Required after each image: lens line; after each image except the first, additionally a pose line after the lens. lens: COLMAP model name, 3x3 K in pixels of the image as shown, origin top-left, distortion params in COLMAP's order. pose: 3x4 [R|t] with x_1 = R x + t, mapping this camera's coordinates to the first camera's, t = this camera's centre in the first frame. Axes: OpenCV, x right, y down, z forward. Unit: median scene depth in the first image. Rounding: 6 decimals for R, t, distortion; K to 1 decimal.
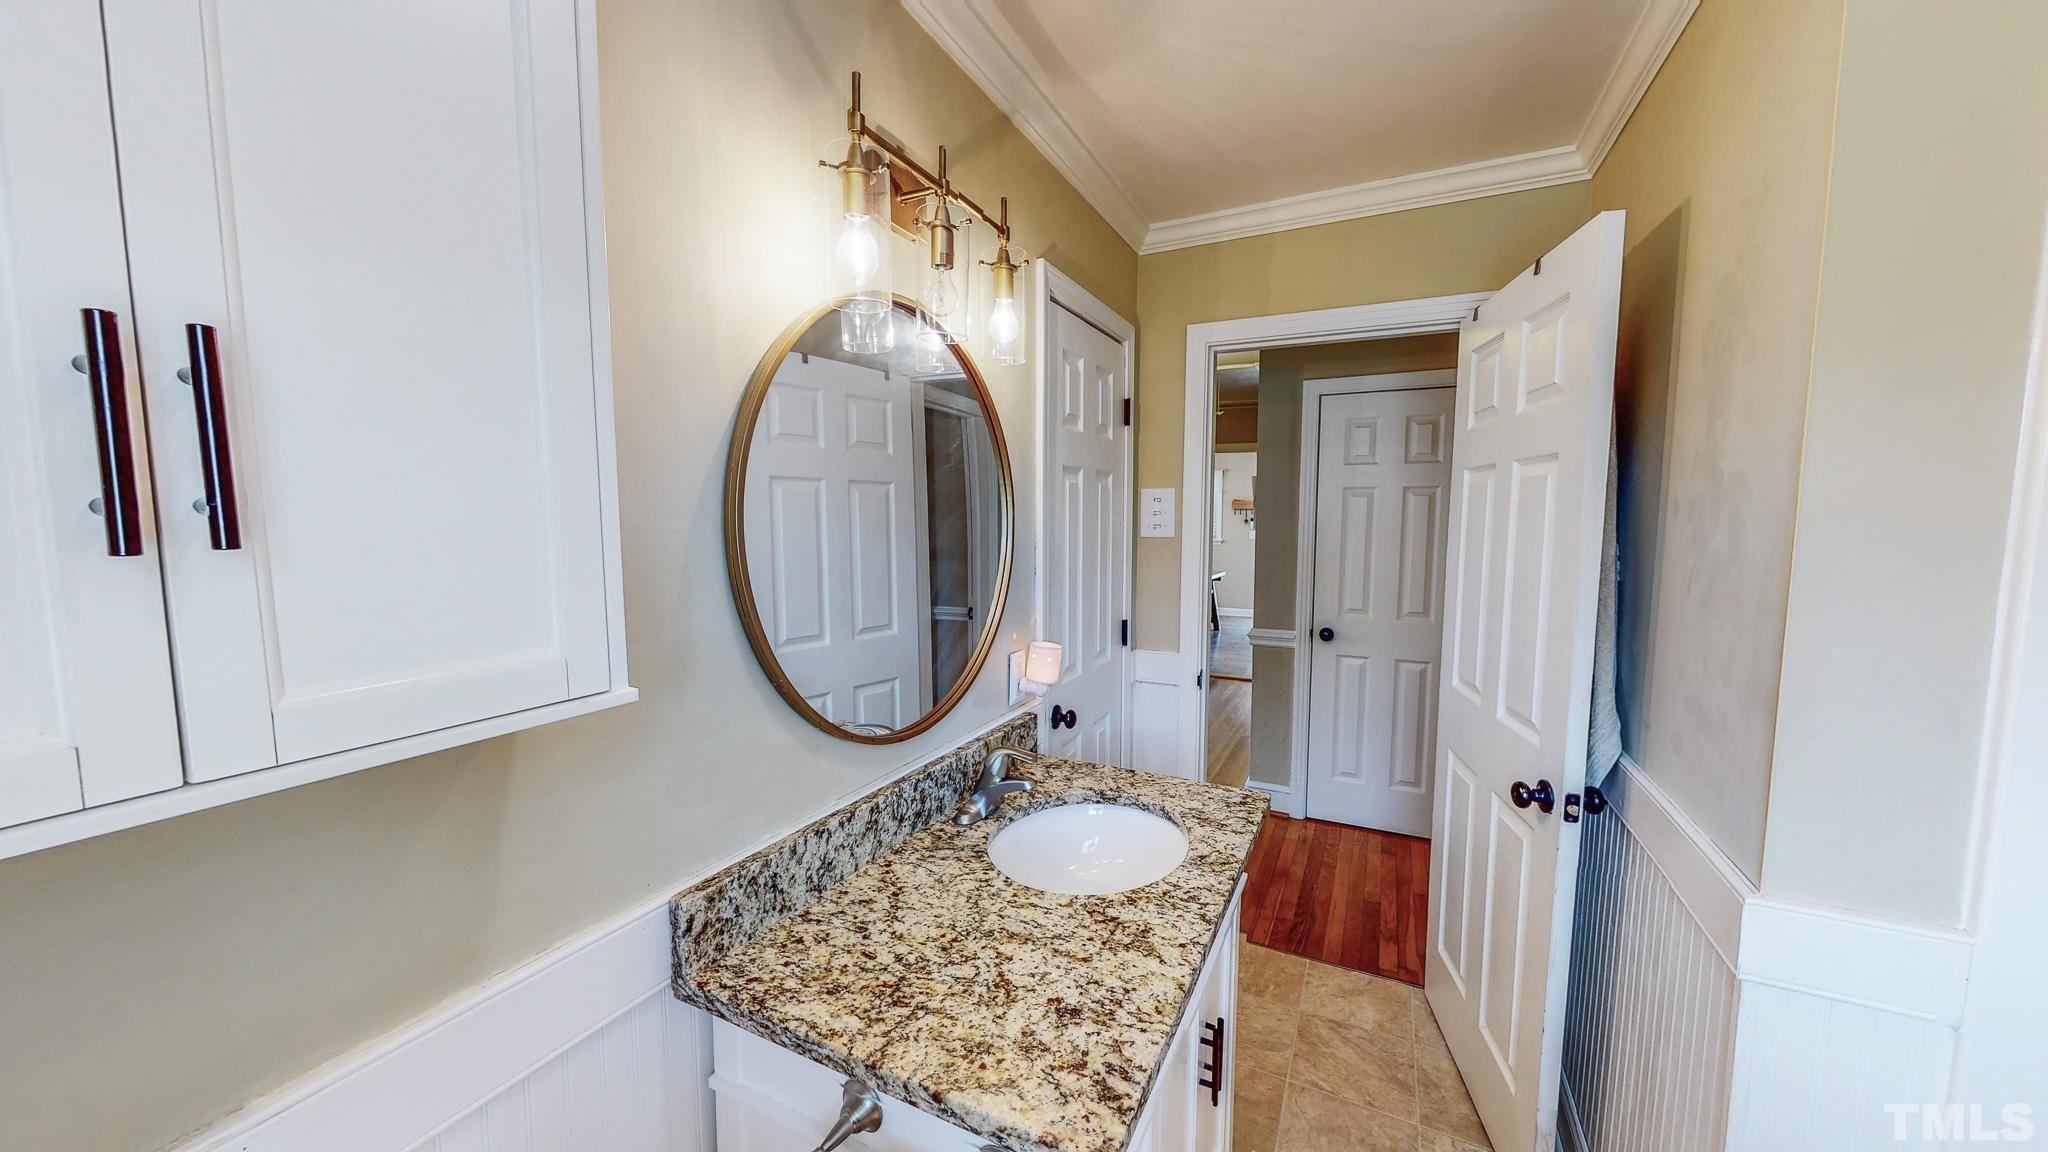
lens RADIAL K [[697.8, 0, 1055.0], [0, 697.8, 578.7], [0, 0, 1]] dist [0.000717, 0.000019]
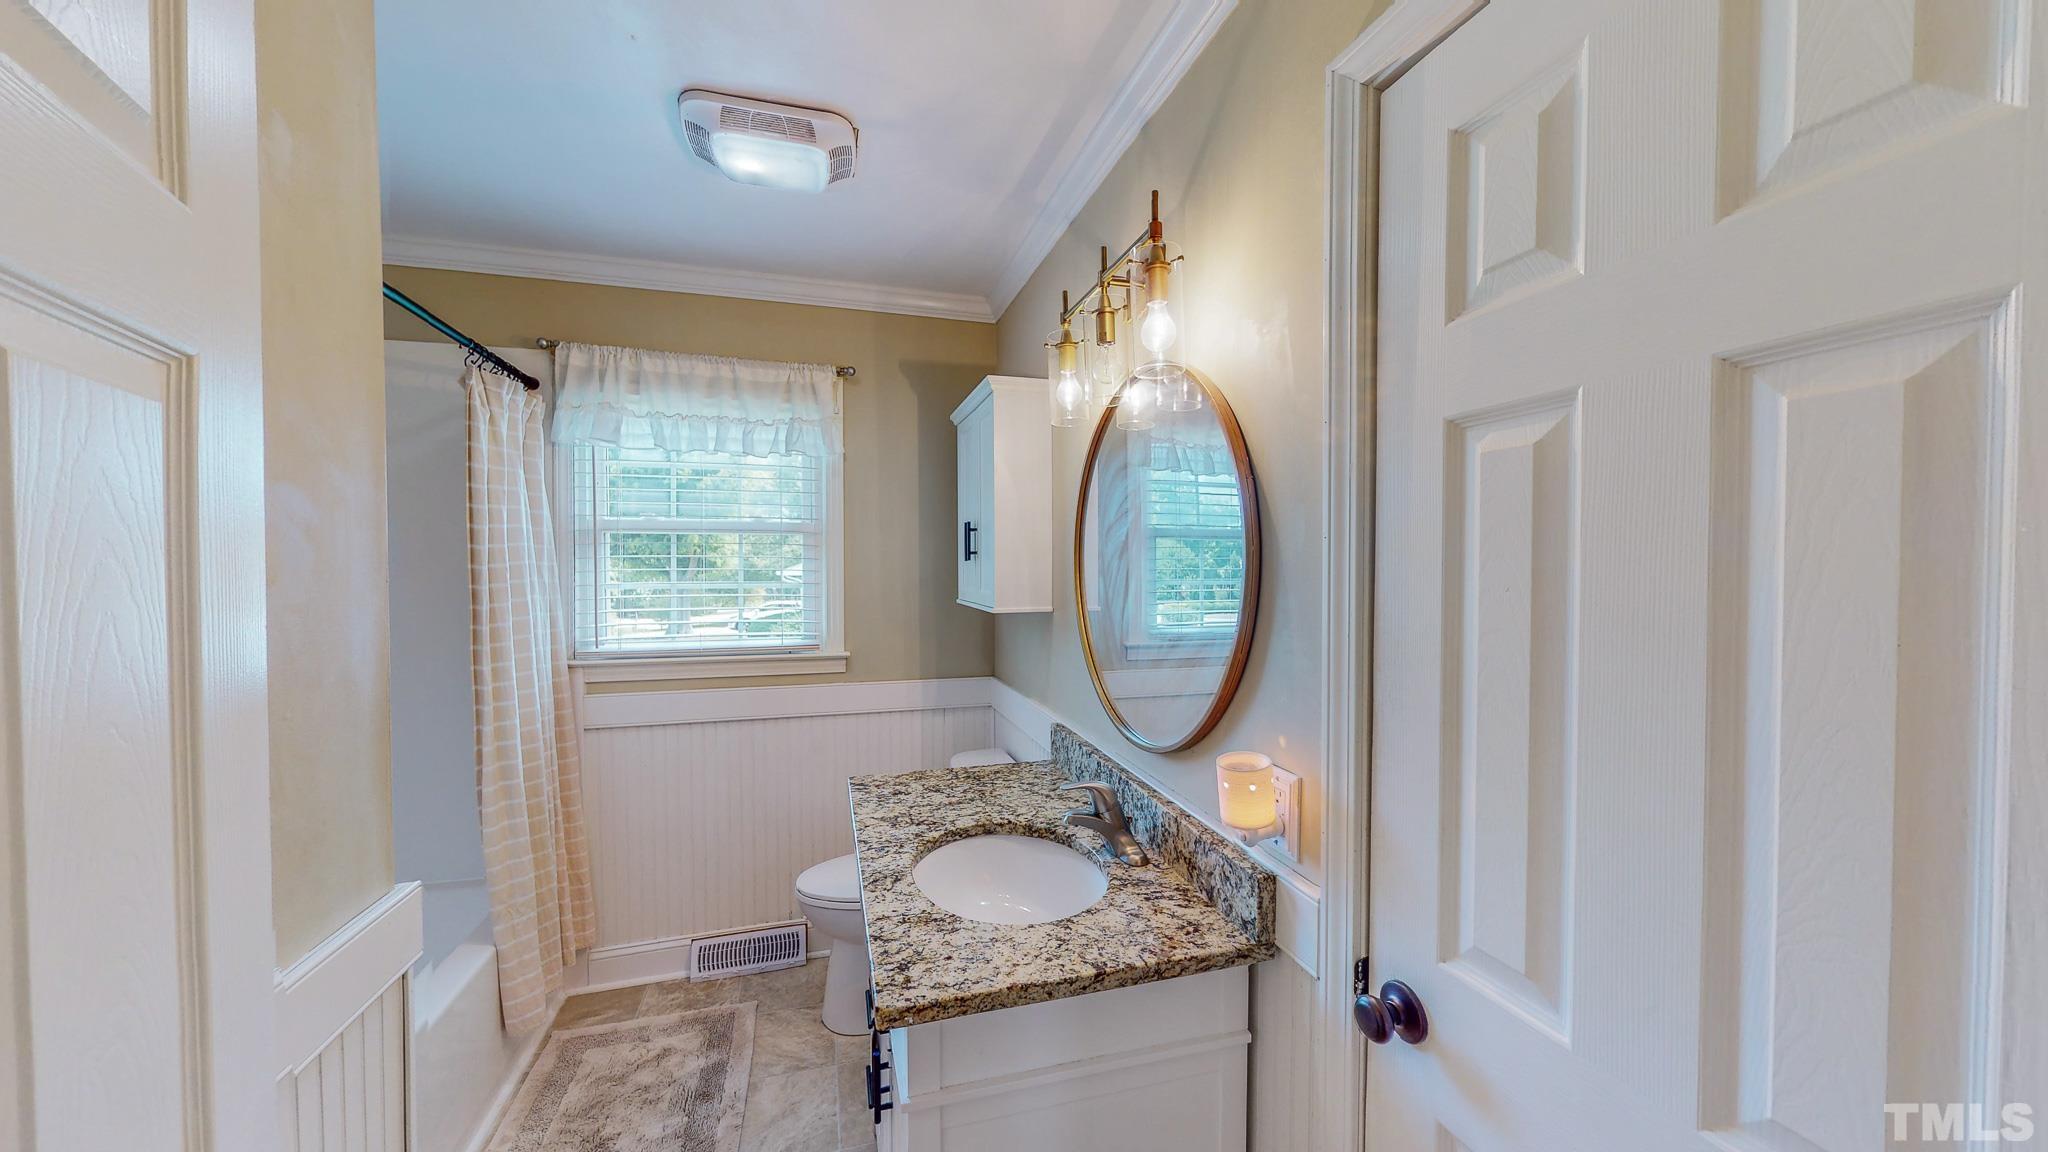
lens RADIAL K [[697.8, 0, 1055.0], [0, 697.8, 578.7], [0, 0, 1]] dist [0.000717, 0.000019]
pose [[-0.721901, 0.014395, -0.691847, 0.931102], [-0.061533, 0.994488, 0.084898, -0.193073], [0.689255, 0.103859, -0.717036, 2.287947]]
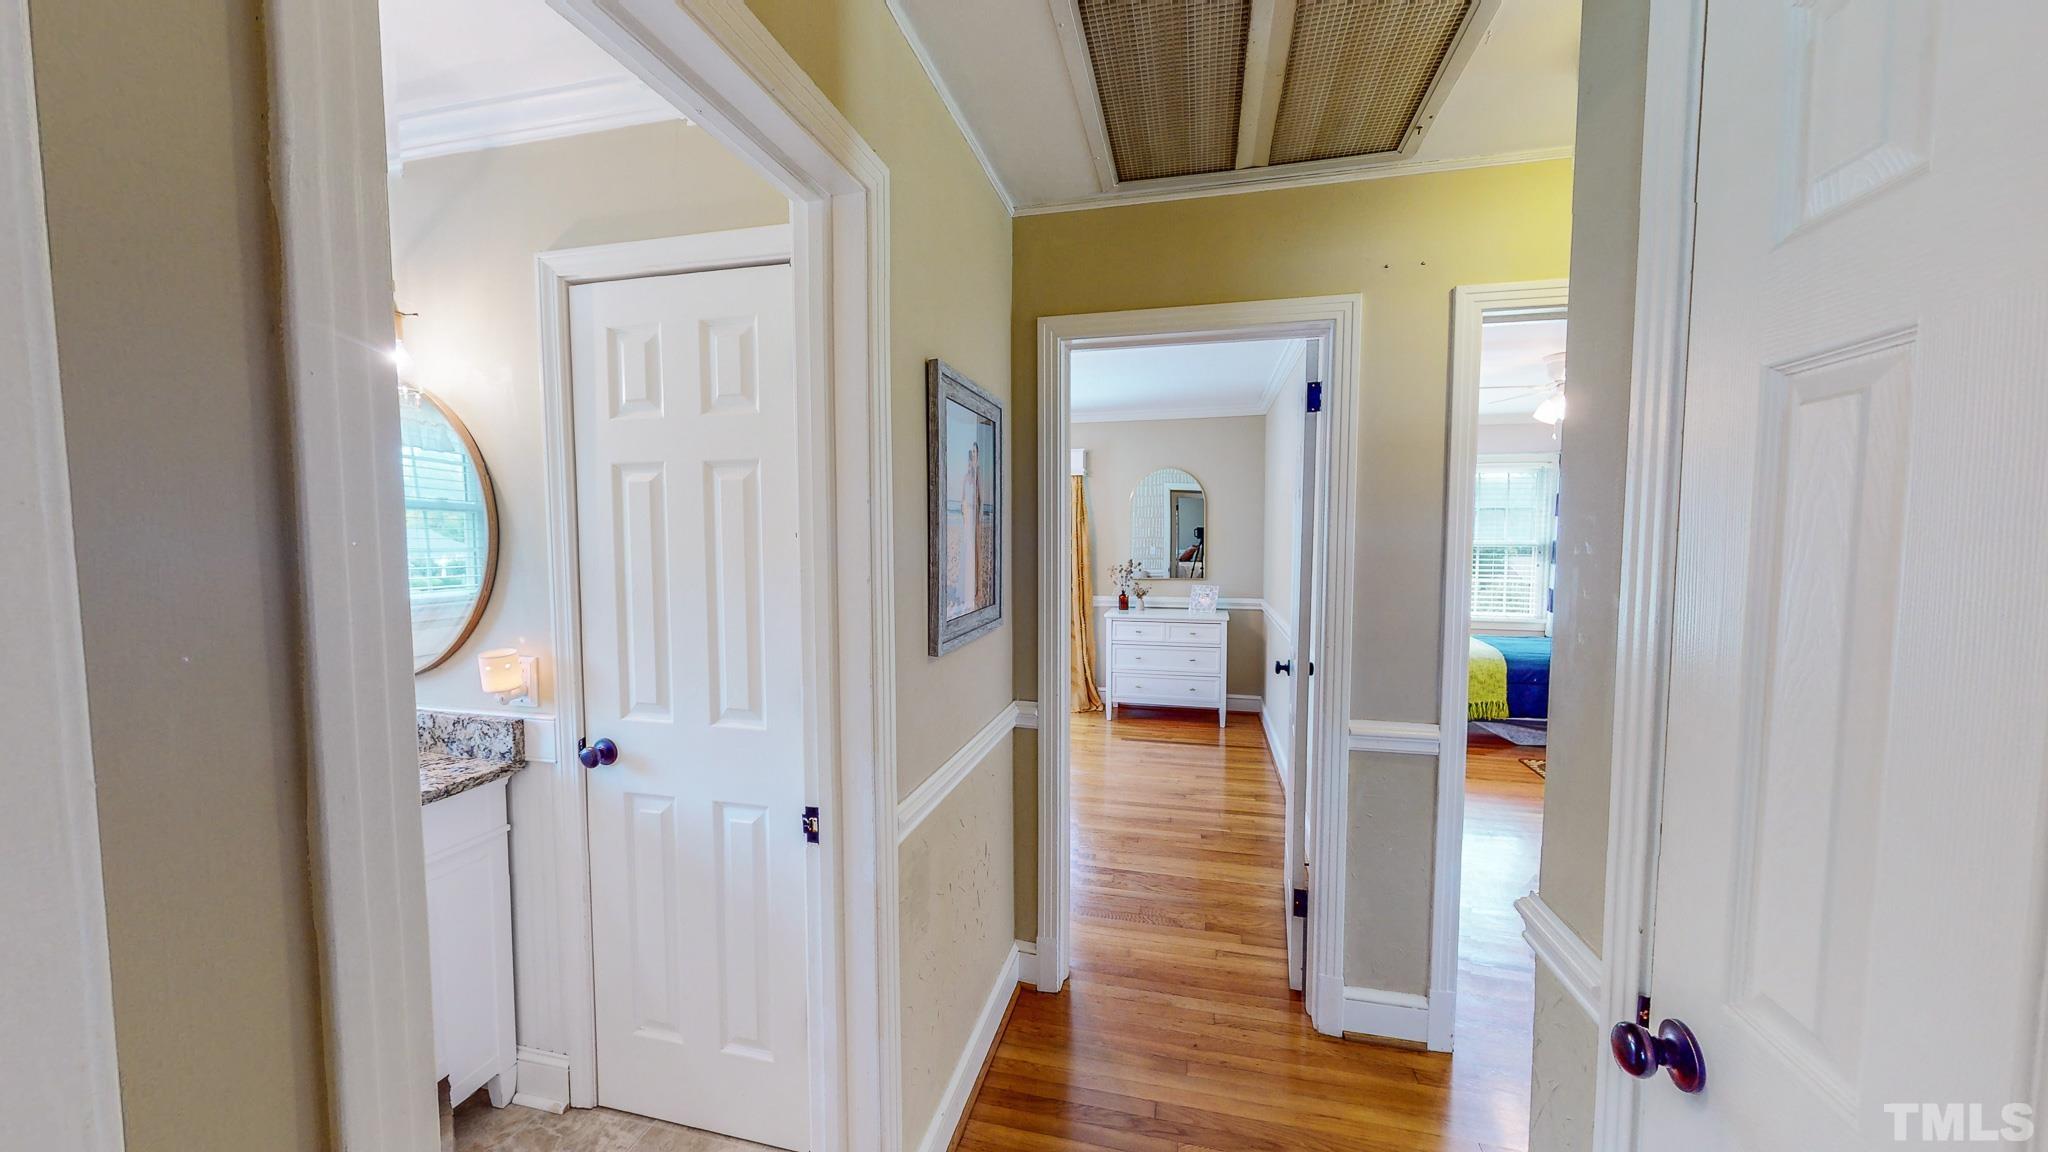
lens RADIAL K [[744.3, 0, 1020.1], [0, 744.3, 574.8], [0, 0, 1]] dist [0.000560, -0.000055]
pose [[0.197896, 0.061673, -0.978281, 2.066030], [-0.084214, 0.995398, 0.045716, -0.232840], [0.976599, 0.073337, 0.202179, 2.636665]]
